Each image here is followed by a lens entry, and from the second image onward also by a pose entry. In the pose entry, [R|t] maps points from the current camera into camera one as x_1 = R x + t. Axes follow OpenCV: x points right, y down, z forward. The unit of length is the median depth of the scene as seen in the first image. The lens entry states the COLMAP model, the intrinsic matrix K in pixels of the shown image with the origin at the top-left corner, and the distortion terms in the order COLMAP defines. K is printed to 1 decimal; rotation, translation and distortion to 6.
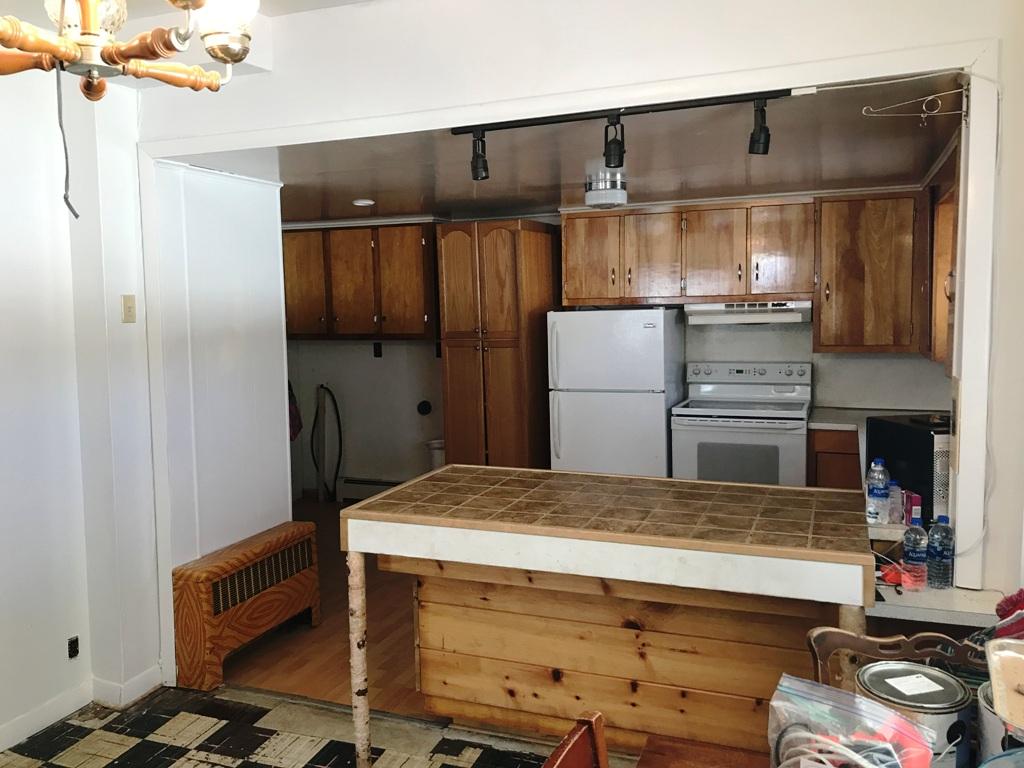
lens RADIAL K [[836.6, 0, 510.4], [0, 836.6, 367.5], [0, 0, 1]] dist [0.035783, -0.030998]
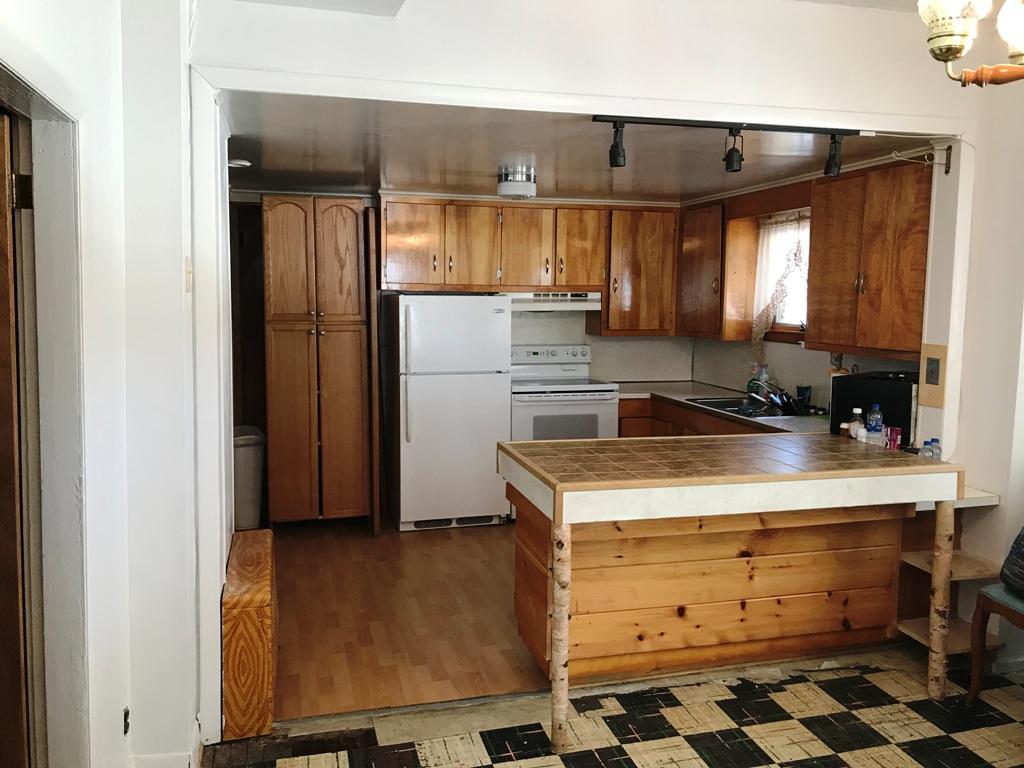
lens RADIAL K [[836.6, 0, 516.4], [0, 836.6, 366.3], [0, 0, 1]] dist [0.035783, -0.030998]
pose [[0.803035, -0.023432, 0.595471, -0.650779], [0.020086, 0.999723, 0.012252, 0.012310], [-0.595593, 0.002122, 0.803284, 0.177334]]
